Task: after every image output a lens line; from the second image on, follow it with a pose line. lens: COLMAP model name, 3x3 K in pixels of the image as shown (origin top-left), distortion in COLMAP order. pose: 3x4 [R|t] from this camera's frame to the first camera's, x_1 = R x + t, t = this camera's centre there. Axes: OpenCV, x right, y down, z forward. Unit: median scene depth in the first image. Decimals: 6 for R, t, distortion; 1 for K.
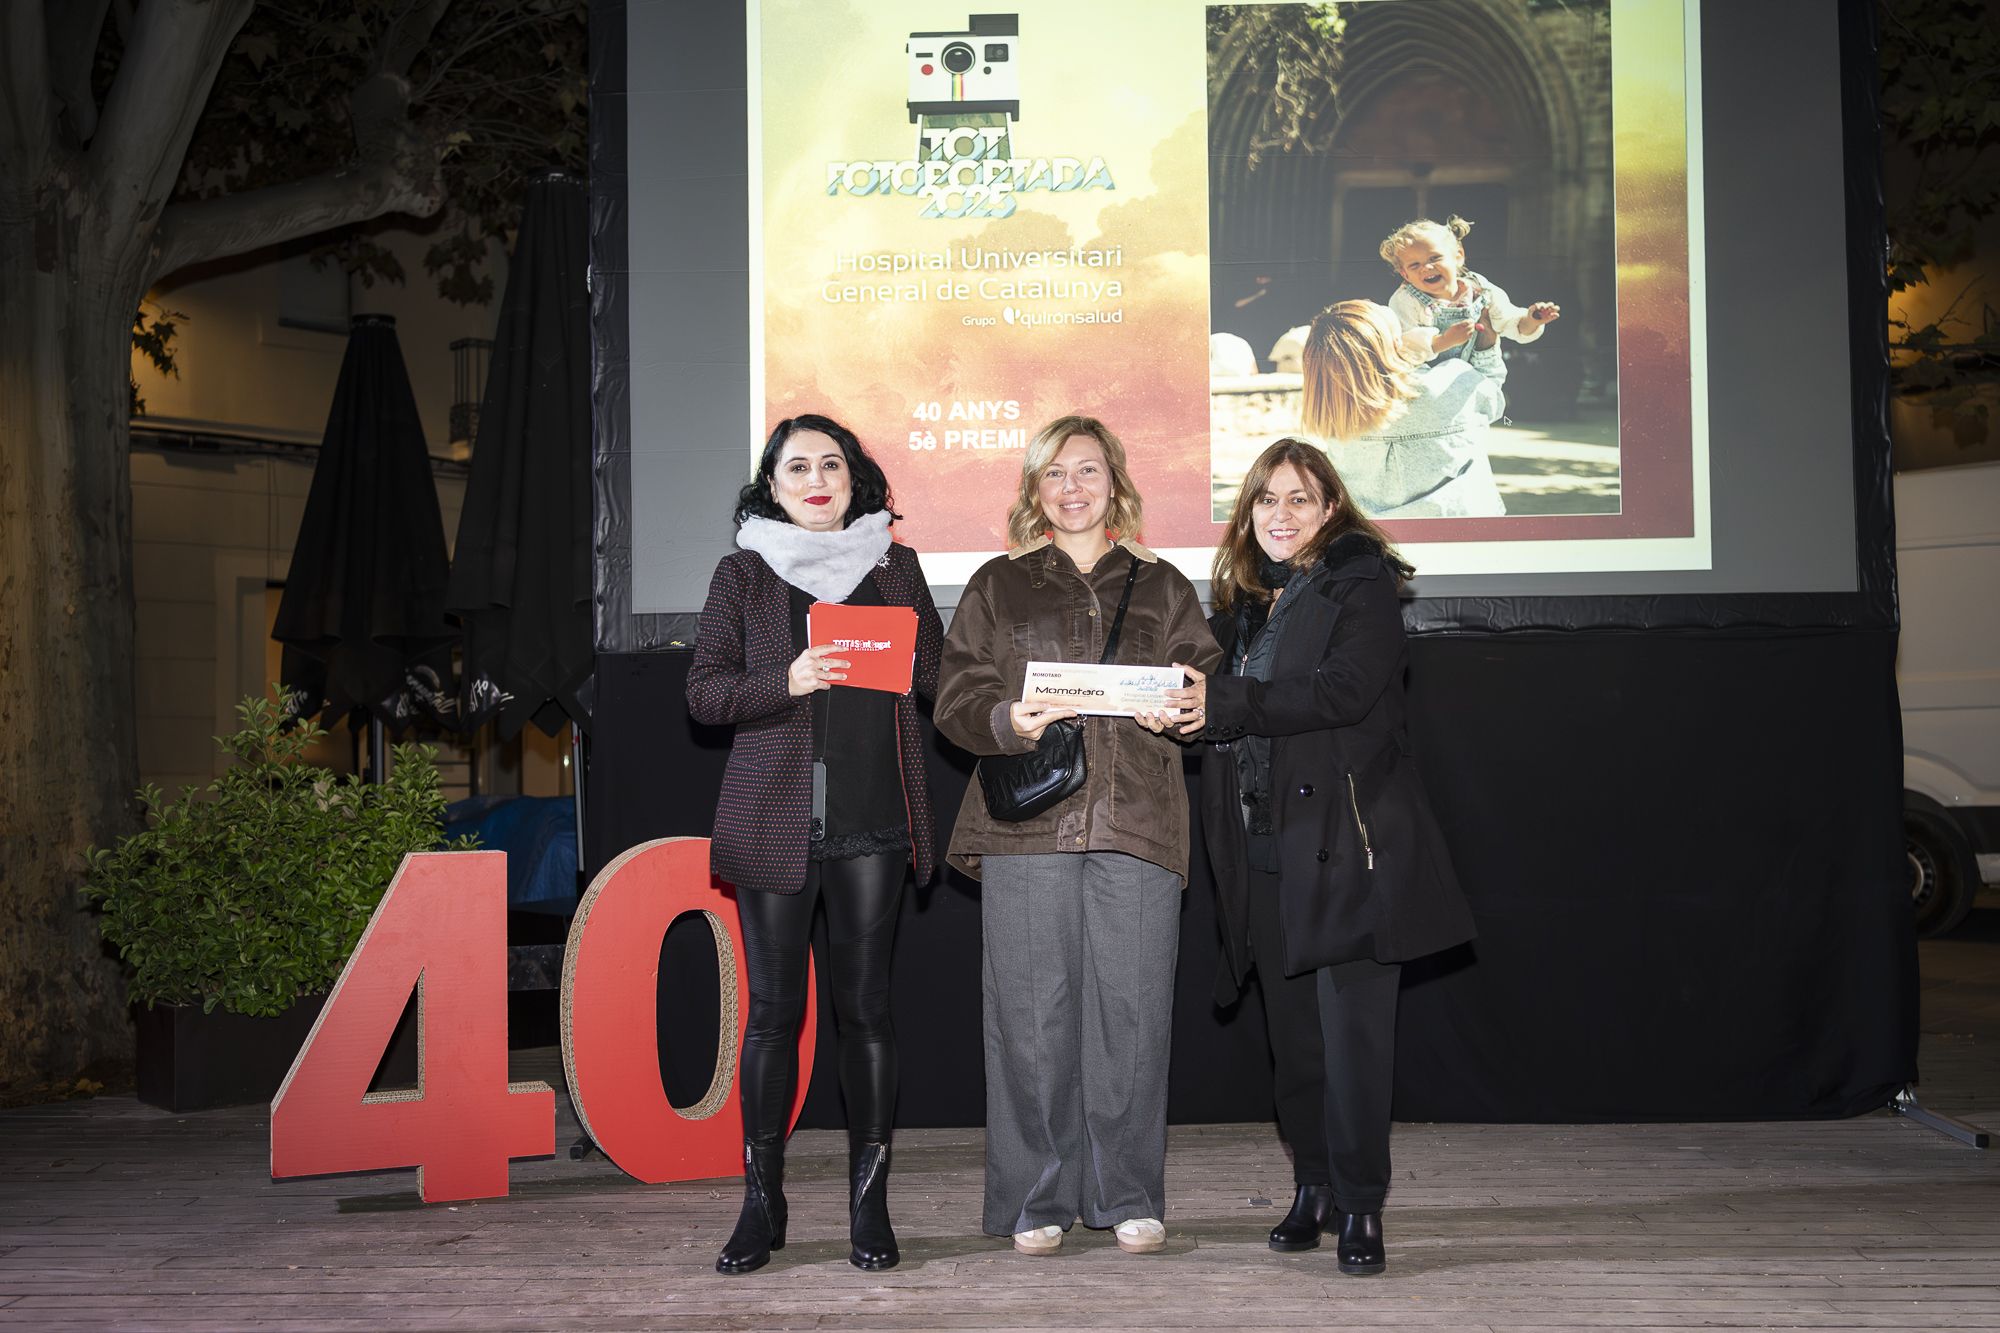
lens RADIAL K [[2886.2, 0, 977.1], [0, 2886.2, 720.6], [0, 0, 1]] dist [0.005626, -0.009927]
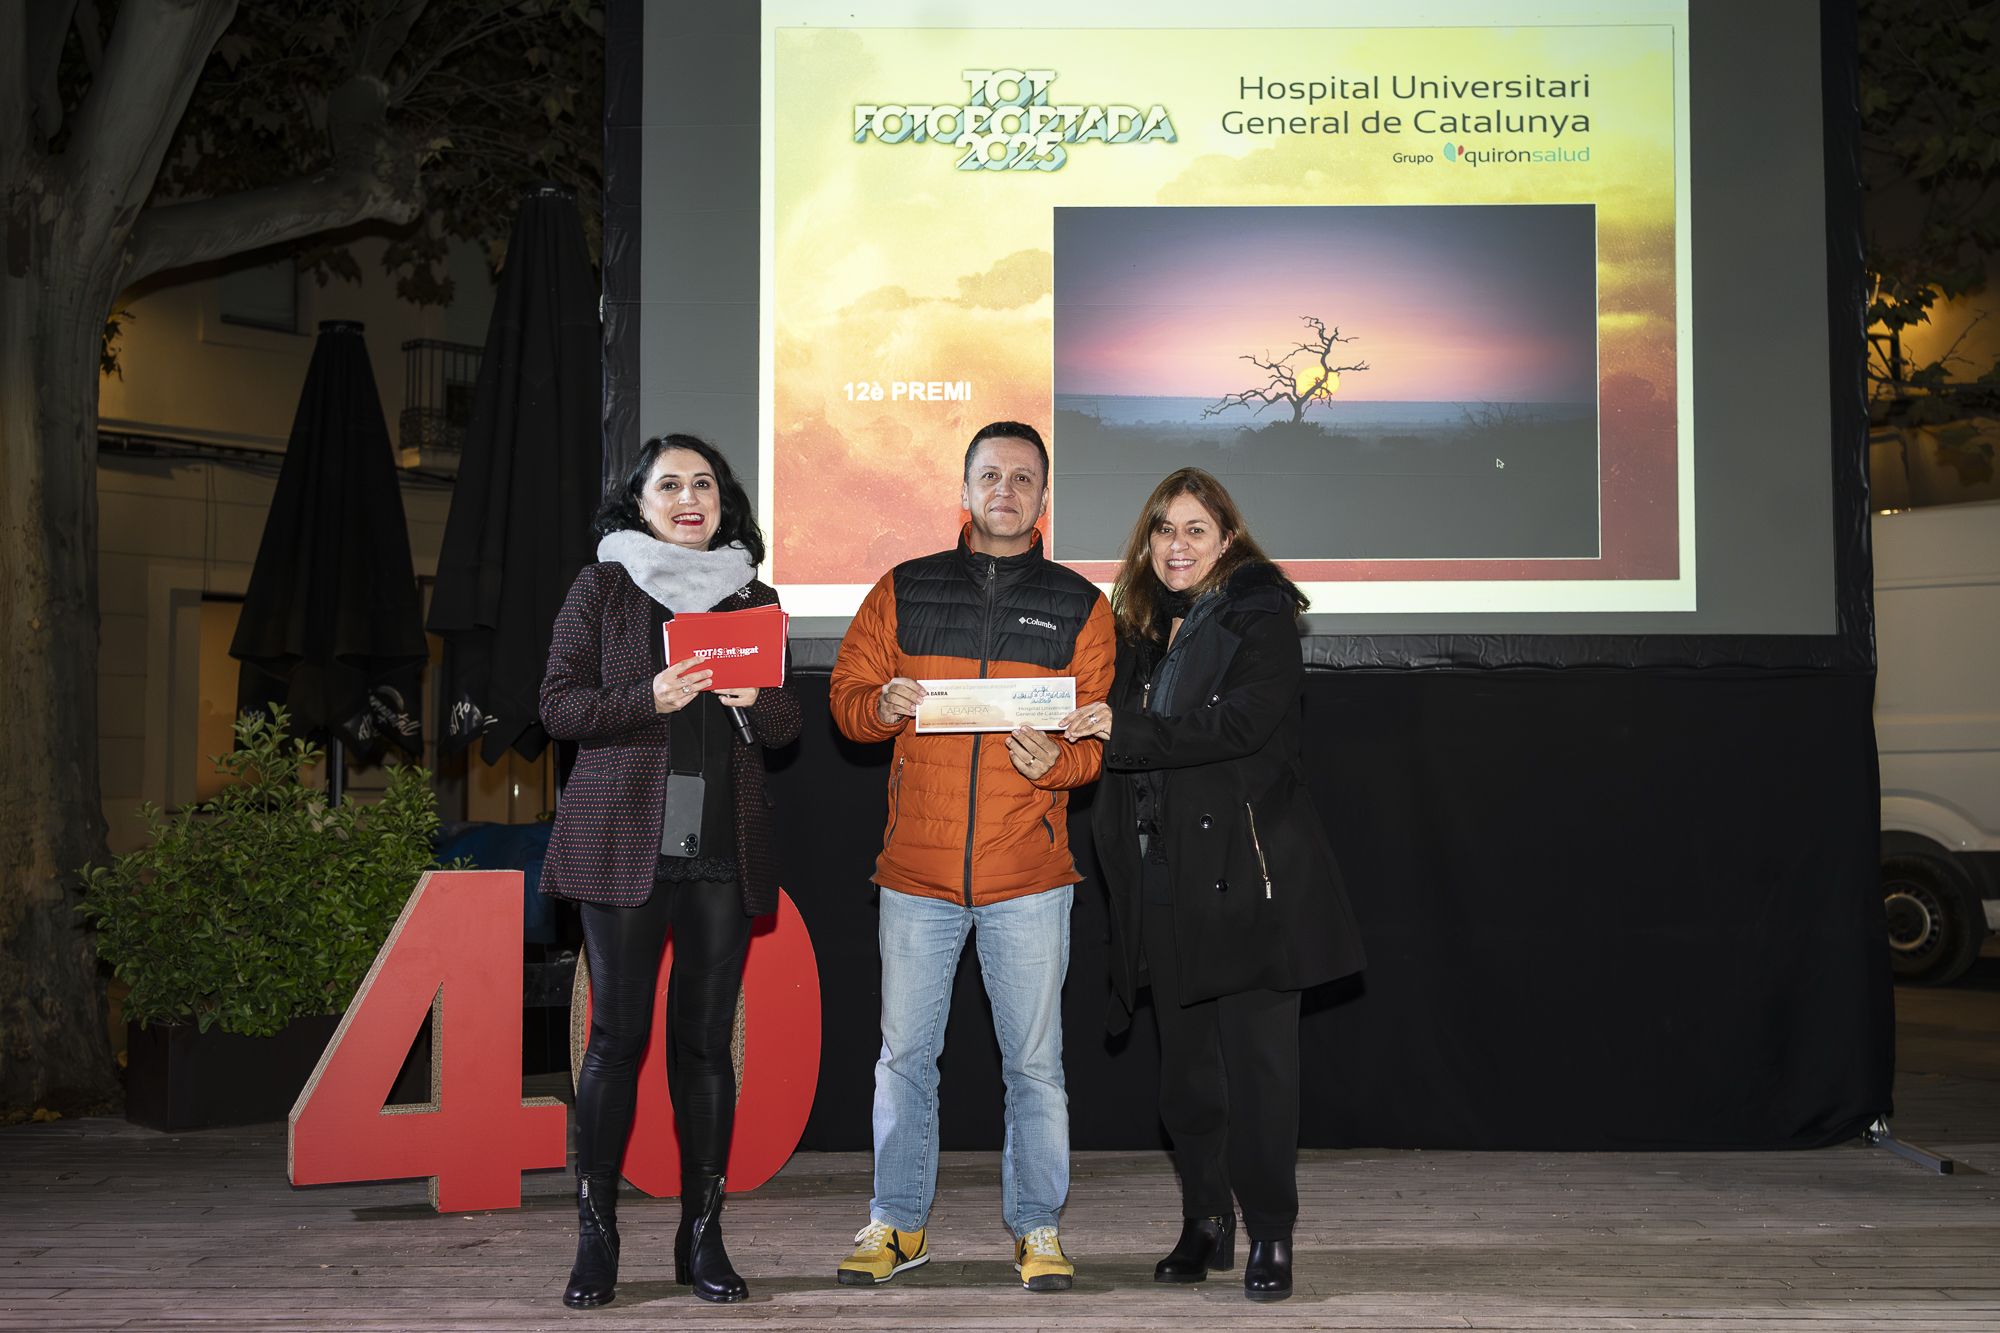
lens RADIAL K [[3583.5, 0, 1039.3], [0, 3583.5, 658.9], [0, 0, 1]] dist [0.001548, 0.011328]
pose [[0.999158, 0.013633, 0.038708, -0.026677], [-0.012576, 0.999545, -0.027431, 0.002438], [-0.039064, 0.026921, 0.998874, -0.250156]]
